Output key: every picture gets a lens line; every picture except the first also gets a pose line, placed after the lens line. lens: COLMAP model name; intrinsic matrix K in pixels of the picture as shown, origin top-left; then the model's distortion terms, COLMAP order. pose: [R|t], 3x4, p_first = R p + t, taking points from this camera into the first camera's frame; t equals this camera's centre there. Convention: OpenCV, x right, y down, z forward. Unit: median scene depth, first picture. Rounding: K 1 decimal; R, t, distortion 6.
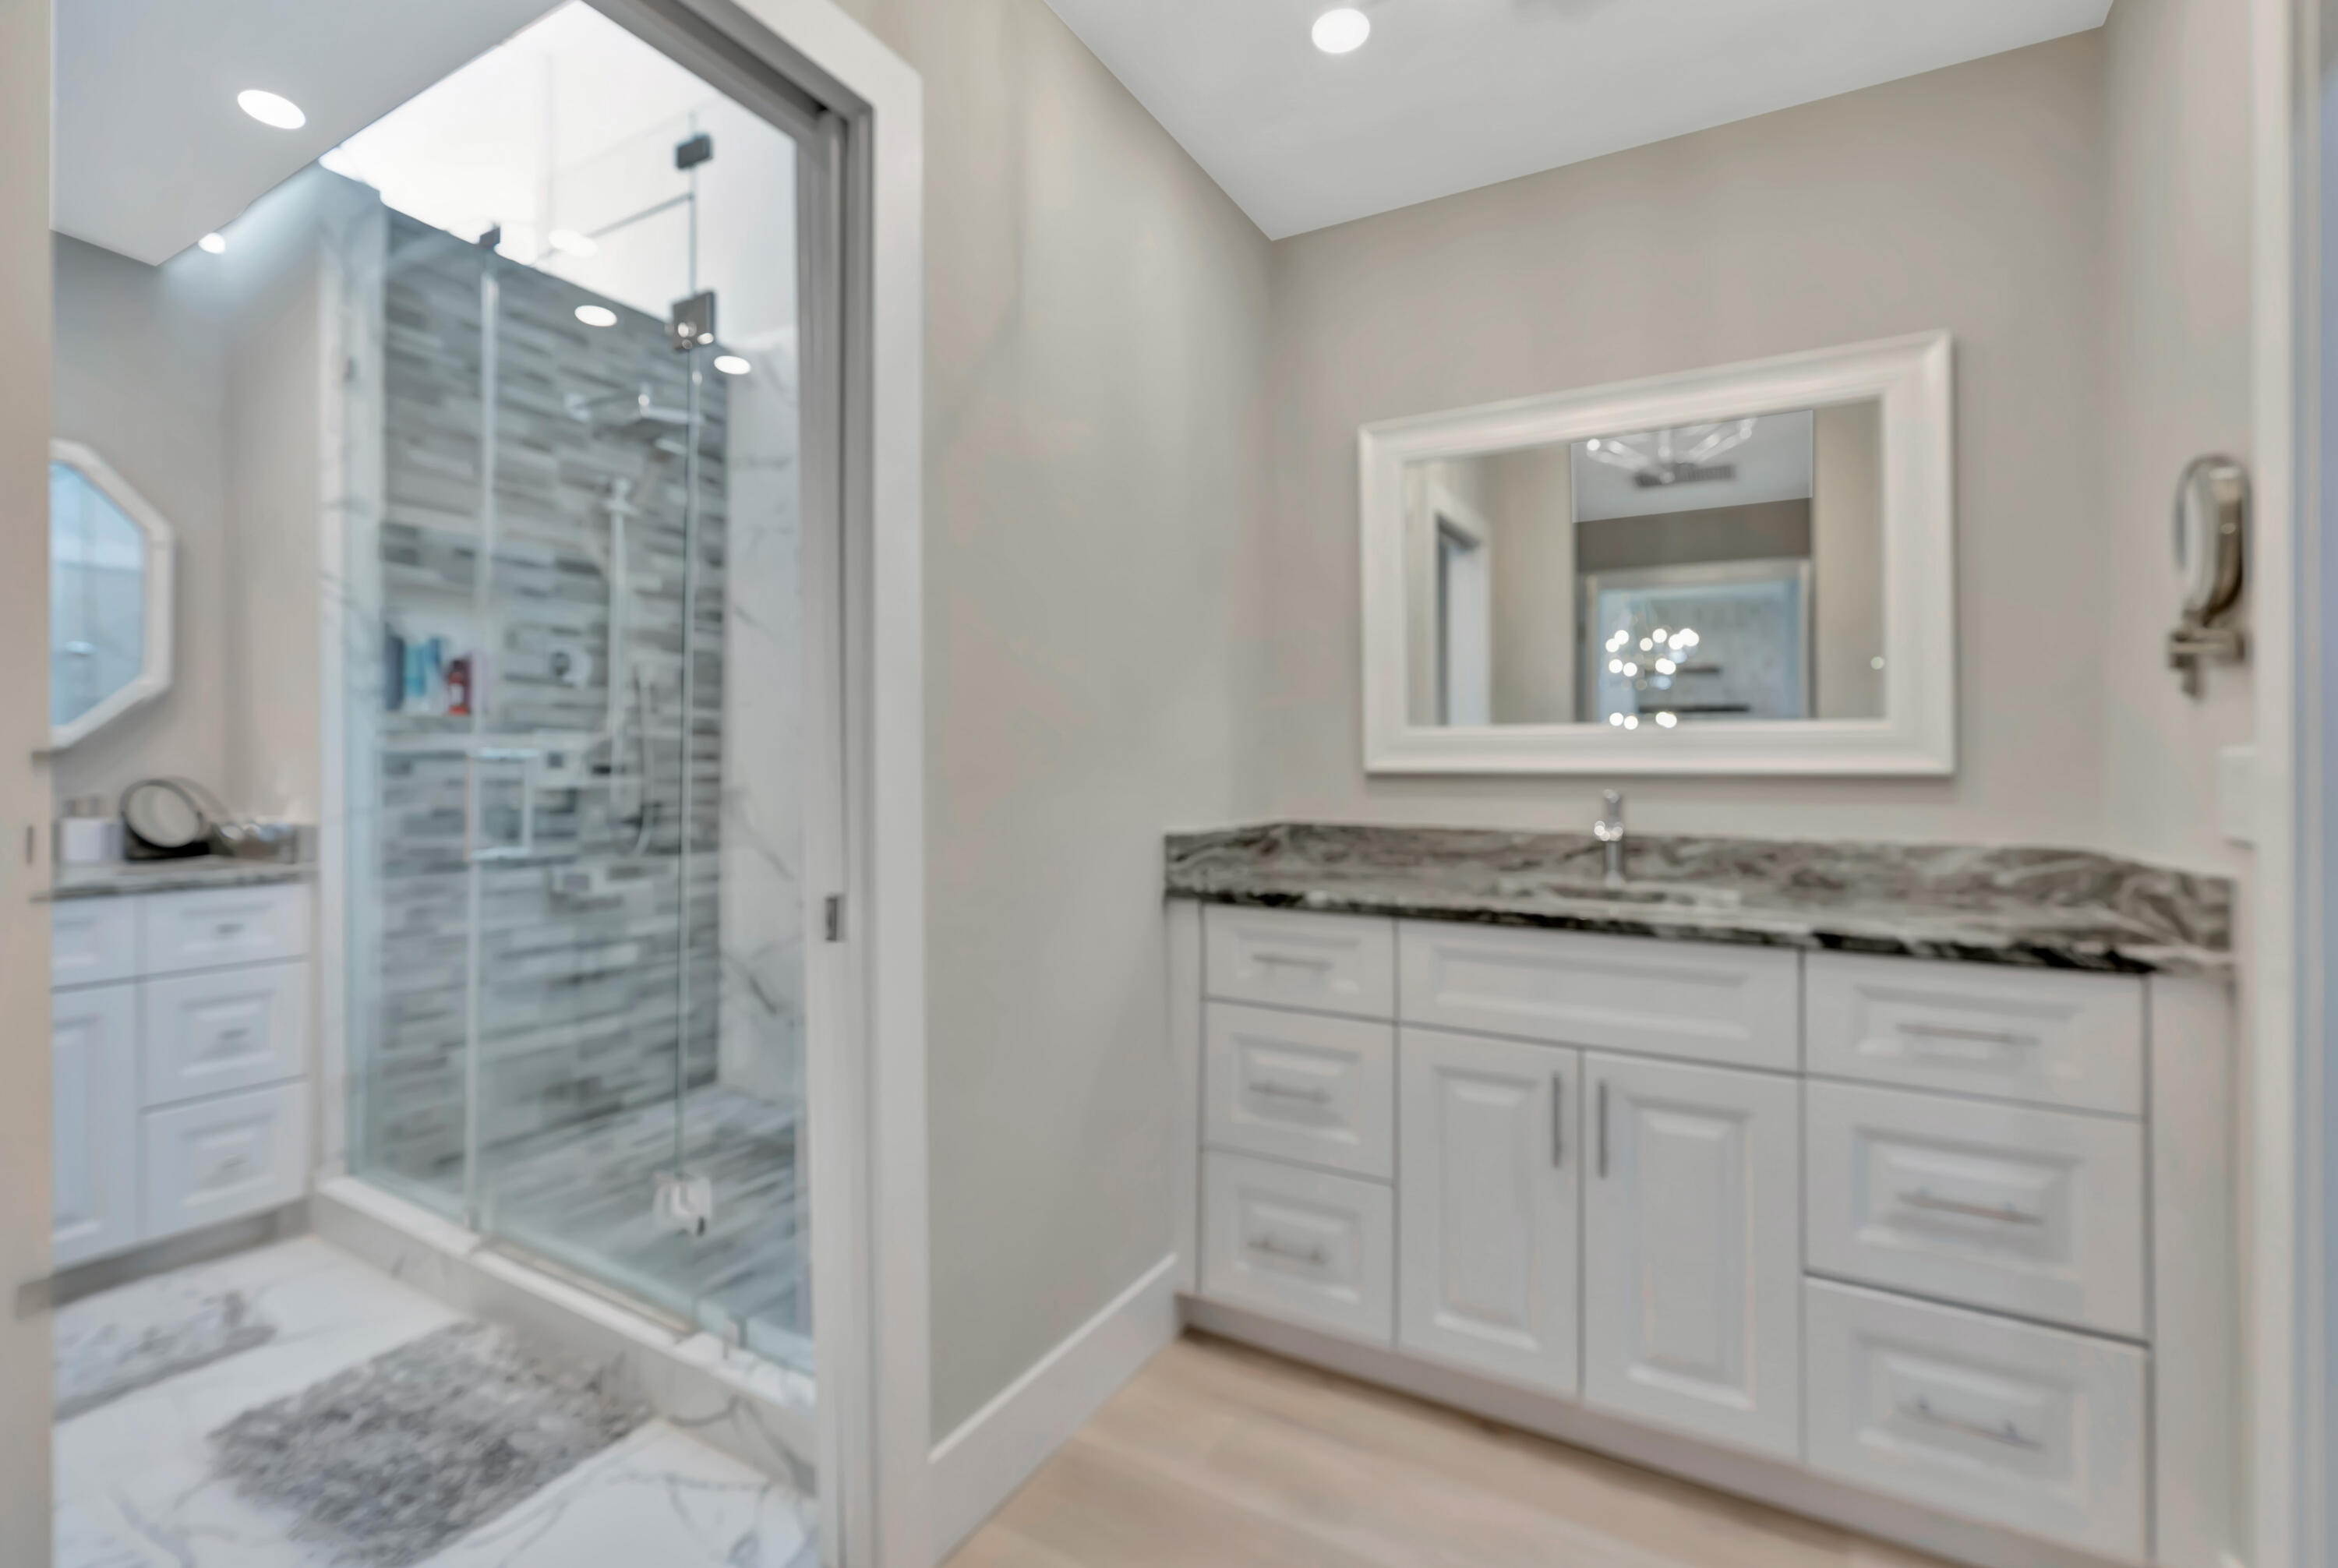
lens RADIAL K [[1056.9, 0, 1175.9], [0, 1056.9, 764.6], [0, 0, 1]] dist [-0.015982, 0.011966]
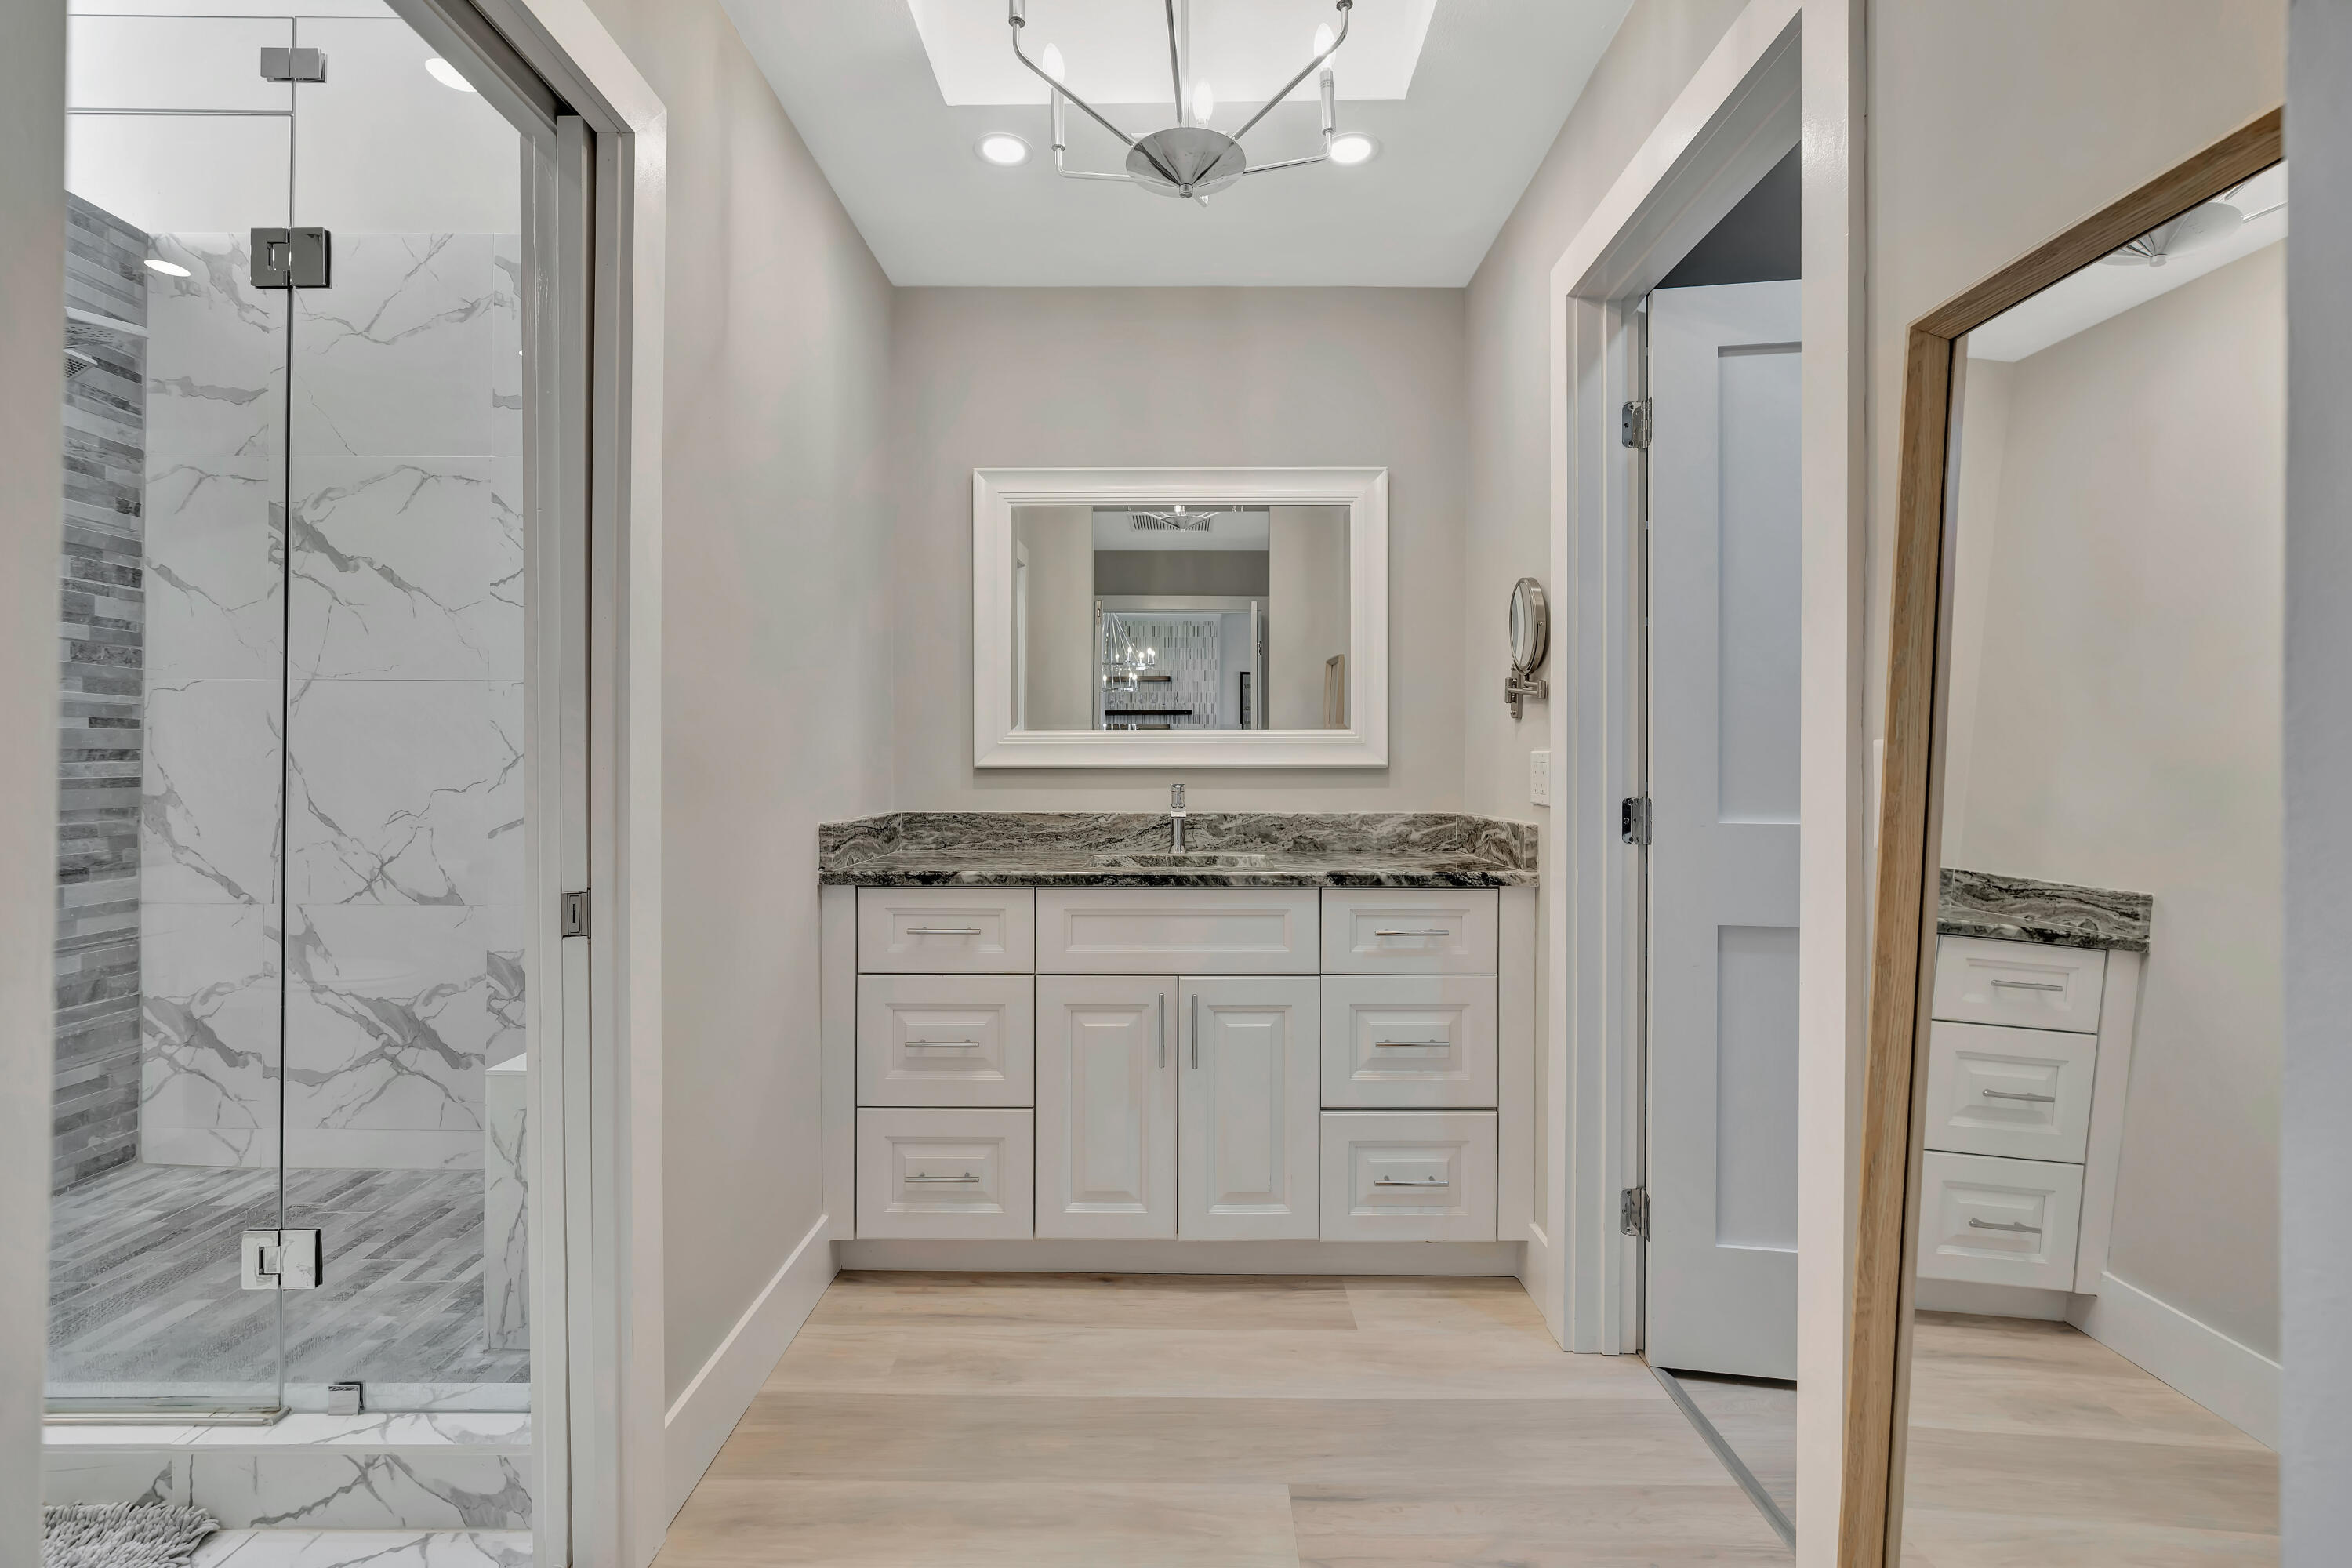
lens RADIAL K [[1048.0, 0, 1179.3], [0, 1048.0, 771.3], [0, 0, 1]] dist [-0.016418, 0.007994]
pose [[0.863484, -0.008019, 0.504312, -0.245638], [0.002284, 0.999926, 0.011988, -0.002398], [-0.504371, -0.009200, 0.863438, -0.119211]]
